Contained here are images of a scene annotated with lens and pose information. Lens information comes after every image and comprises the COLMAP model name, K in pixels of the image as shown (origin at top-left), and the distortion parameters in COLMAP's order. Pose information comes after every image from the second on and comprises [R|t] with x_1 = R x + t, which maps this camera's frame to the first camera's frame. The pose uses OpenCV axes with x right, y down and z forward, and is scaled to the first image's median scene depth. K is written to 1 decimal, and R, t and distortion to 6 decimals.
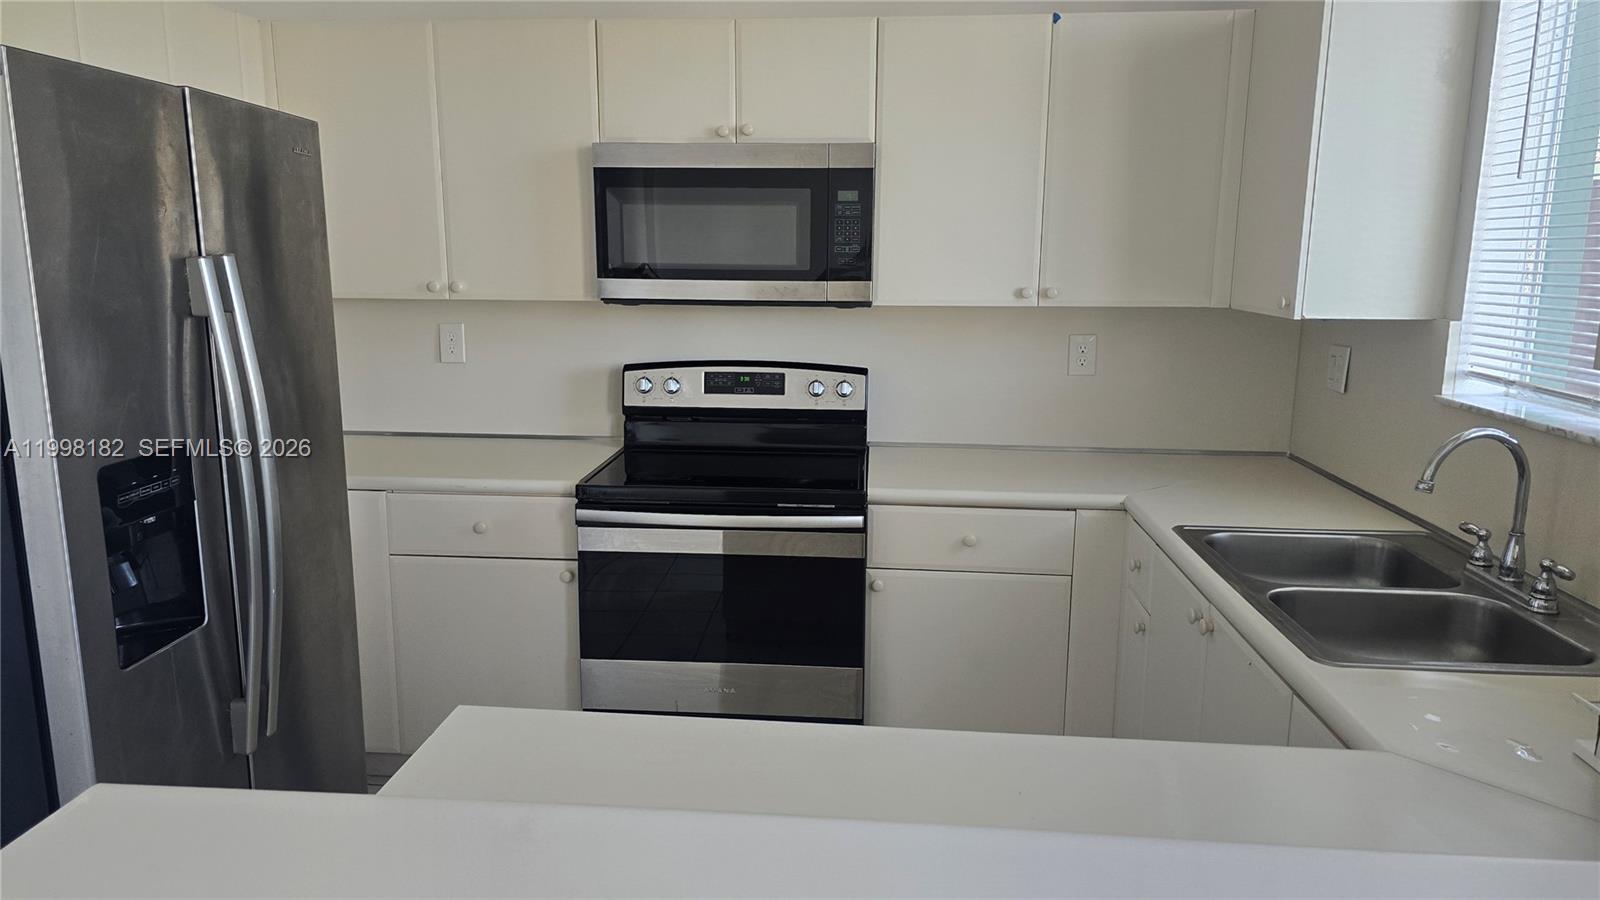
lens RADIAL K [[1088.3, 0, 803.8], [0, 1088.3, 477.6], [0, 0, 1]] dist [0.170275, -0.170233]
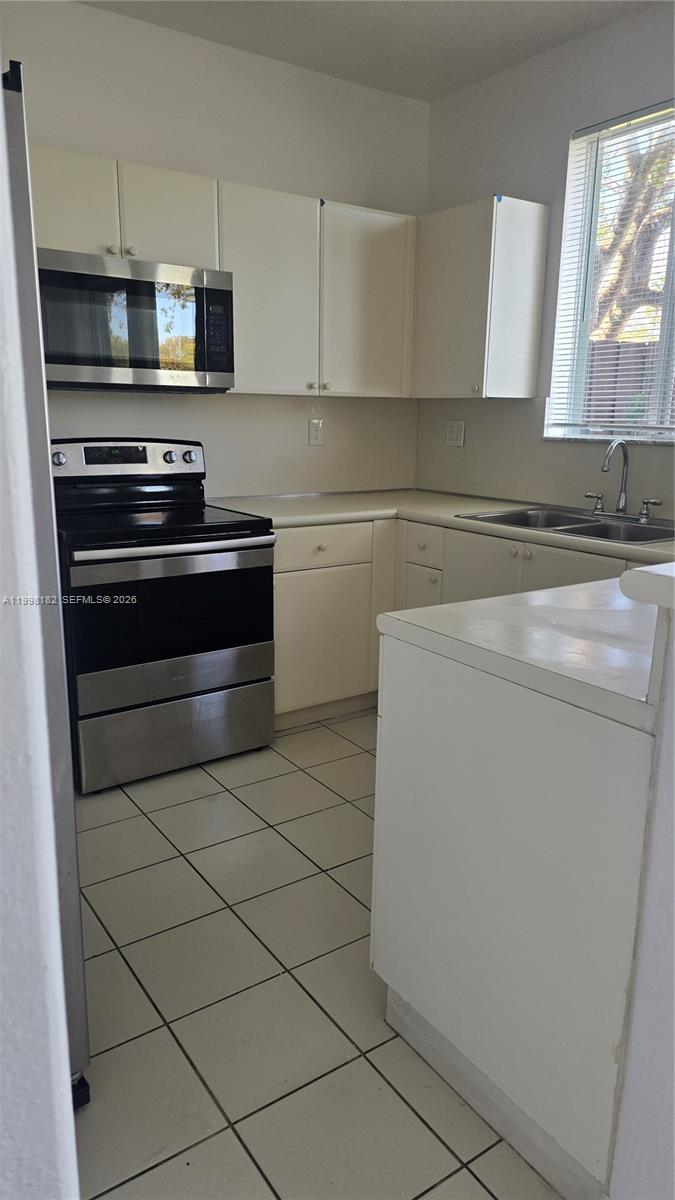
lens RADIAL K [[816.2, 0, 358.6], [0, 816.2, 600.7], [0, 0, 1]] dist [0.170275, -0.170233]
pose [[0.774864, -0.147314, 0.614722, -0.508346], [0.125995, 0.988946, 0.078176, 0.046954], [-0.619443, 0.016877, 0.784860, 0.063759]]
